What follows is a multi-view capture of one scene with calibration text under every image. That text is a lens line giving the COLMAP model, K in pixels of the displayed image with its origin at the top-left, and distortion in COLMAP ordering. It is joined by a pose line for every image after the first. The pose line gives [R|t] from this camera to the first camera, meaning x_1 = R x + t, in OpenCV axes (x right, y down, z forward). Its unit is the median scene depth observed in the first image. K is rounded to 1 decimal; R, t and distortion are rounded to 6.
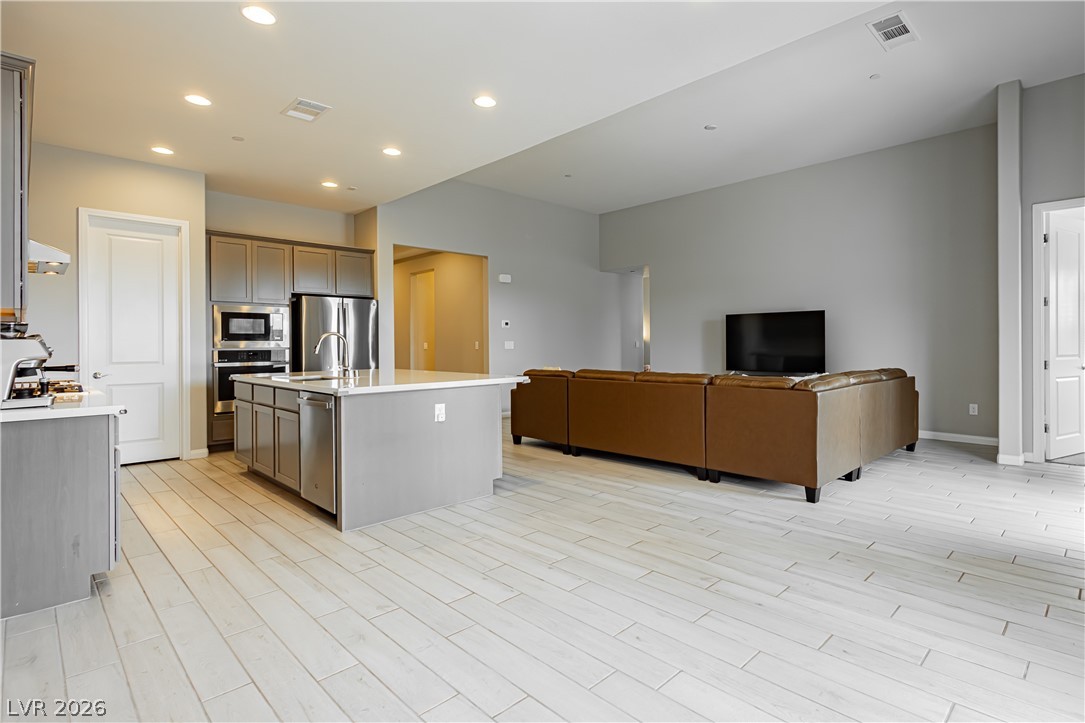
lens RADIAL K [[541.7, 0, 583.6], [0, 541.7, 344.4], [0, 0, 1]] dist [0.013533, -0.000719]
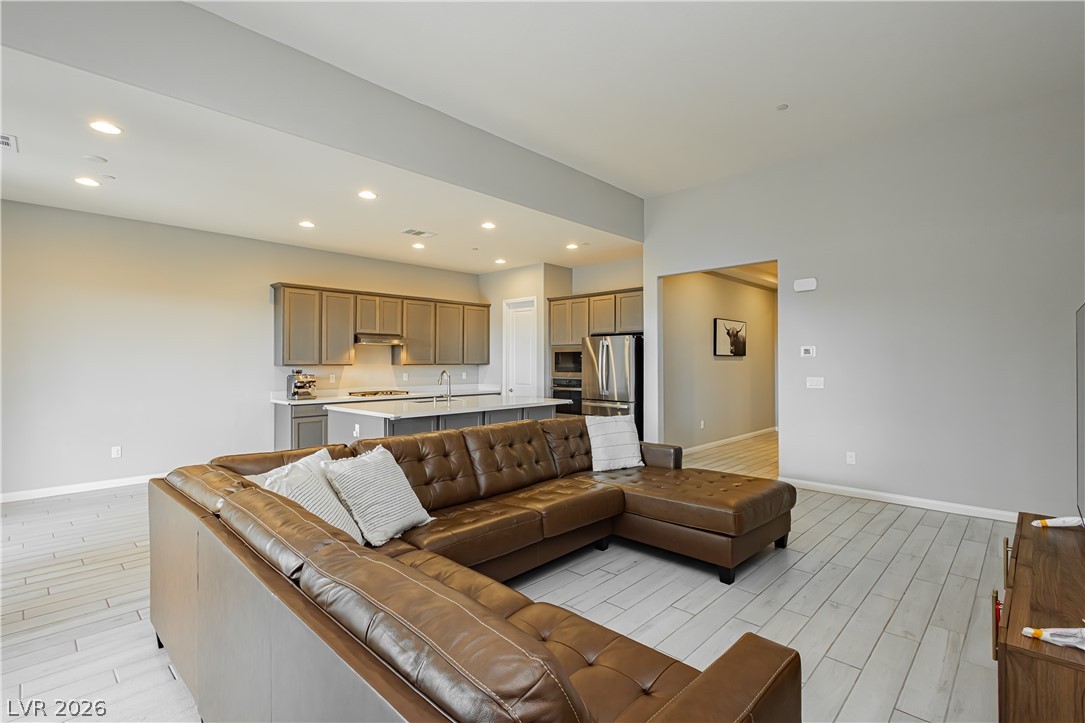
lens RADIAL K [[497.4, 0, 543.6], [0, 497.4, 359.3], [0, 0, 1]] dist [0.001384, 0.000180]
pose [[0.014298, -0.001581, -0.999897, 0.669015], [-0.000565, 0.999999, -0.001590, -0.037938], [0.999898, 0.000587, 0.014297, 0.936939]]
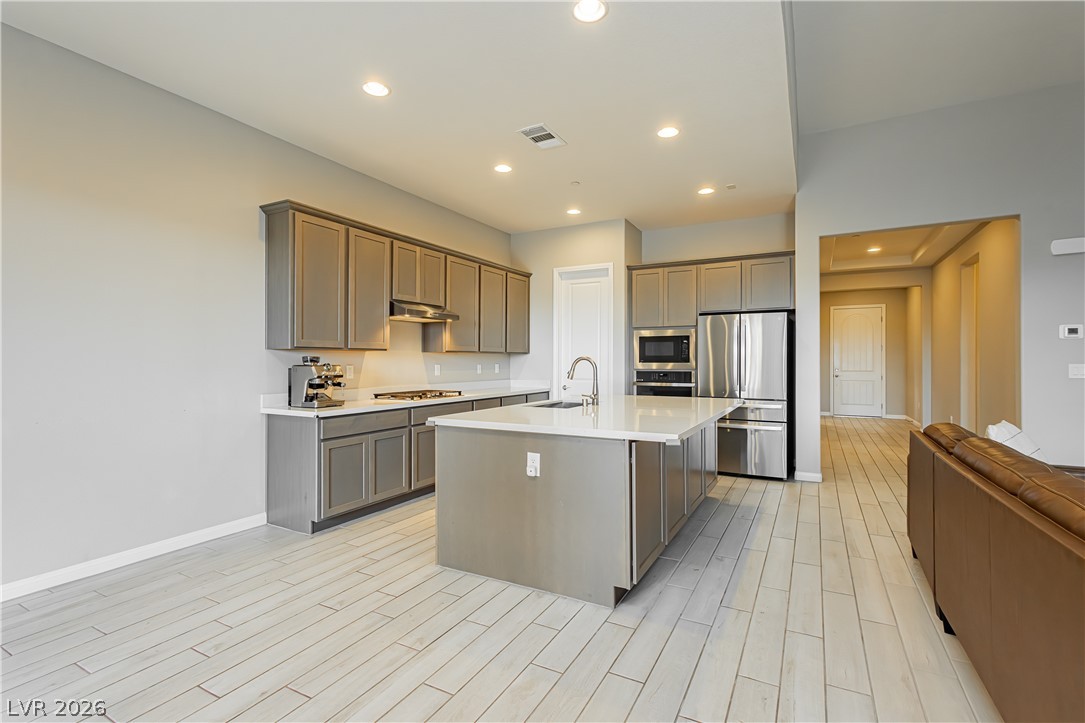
lens RADIAL K [[497.4, 0, 543.9], [0, 497.4, 356.9], [0, 0, 1]] dist [0.001384, 0.000180]
pose [[0.273593, -0.001745, -0.961844, 0.261419], [-0.002762, 0.999993, -0.002600, -0.014828], [0.961841, 0.003368, 0.273587, 0.523673]]
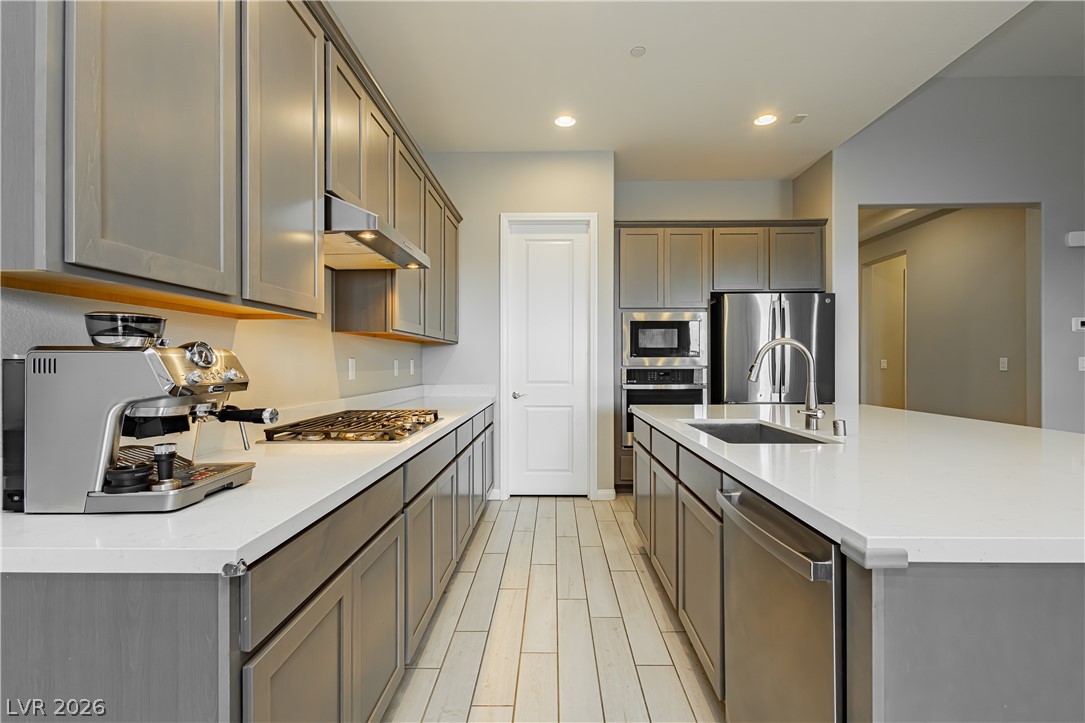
lens RADIAL K [[497.4, 0, 548.0], [0, 497.4, 365.4], [0, 0, 1]] dist [0.001384, 0.000180]
pose [[0.689639, 0.009087, -0.724096, -0.212621], [-0.003155, 0.999949, 0.009544, -0.001070], [0.724147, -0.004297, 0.689633, 0.398876]]
